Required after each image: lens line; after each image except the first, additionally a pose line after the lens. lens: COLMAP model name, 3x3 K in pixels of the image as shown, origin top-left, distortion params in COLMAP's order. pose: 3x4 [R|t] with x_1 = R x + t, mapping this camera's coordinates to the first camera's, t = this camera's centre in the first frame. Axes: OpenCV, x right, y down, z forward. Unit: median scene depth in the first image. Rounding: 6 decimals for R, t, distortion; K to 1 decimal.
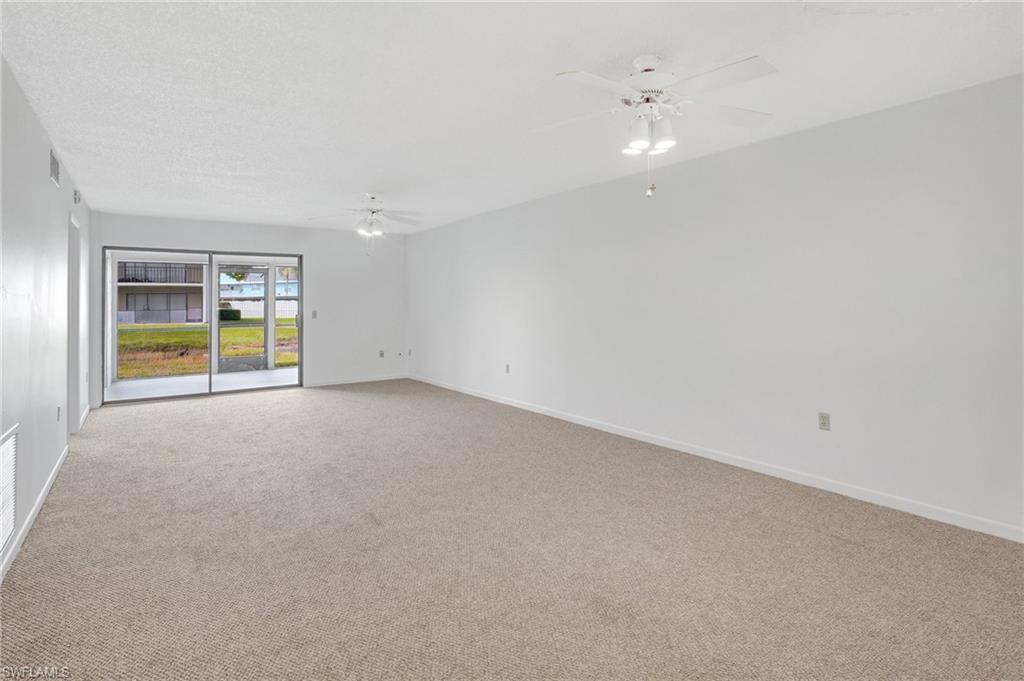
lens RADIAL K [[527.5, 0, 498.7], [0, 527.5, 292.9], [0, 0, 1]] dist [0.020908, -0.000176]
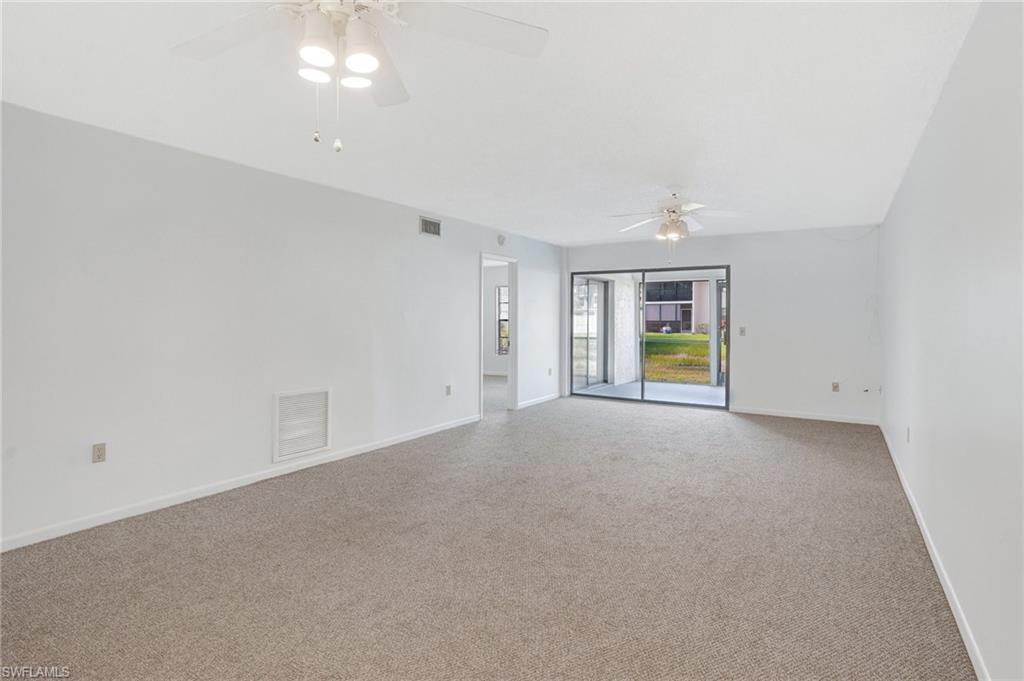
lens RADIAL K [[518.8, 0, 507.2], [0, 518.8, 326.4], [0, 0, 1]] dist [-0.002094, -0.000072]
pose [[0.400695, 0.024753, -0.915877, 0.083983], [0.009221, 0.999475, 0.031047, 0.000446], [0.916165, -0.020886, 0.400256, 0.085516]]
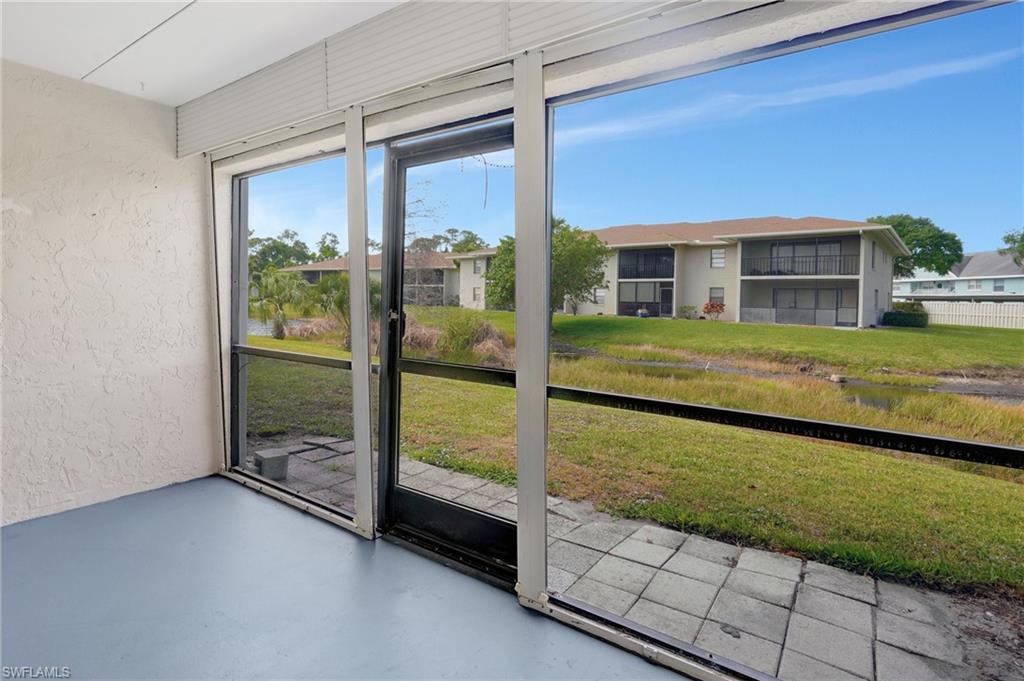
lens RADIAL K [[511.6, 0, 504.0], [0, 511.6, 296.6], [0, 0, 1]] dist [-0.003465, -0.000118]
pose [[0.368626, 0.015720, -0.929445, -0.098250], [-0.008095, 0.999873, 0.013701, 0.008595], [0.929543, 0.002473, 0.368706, 0.361250]]
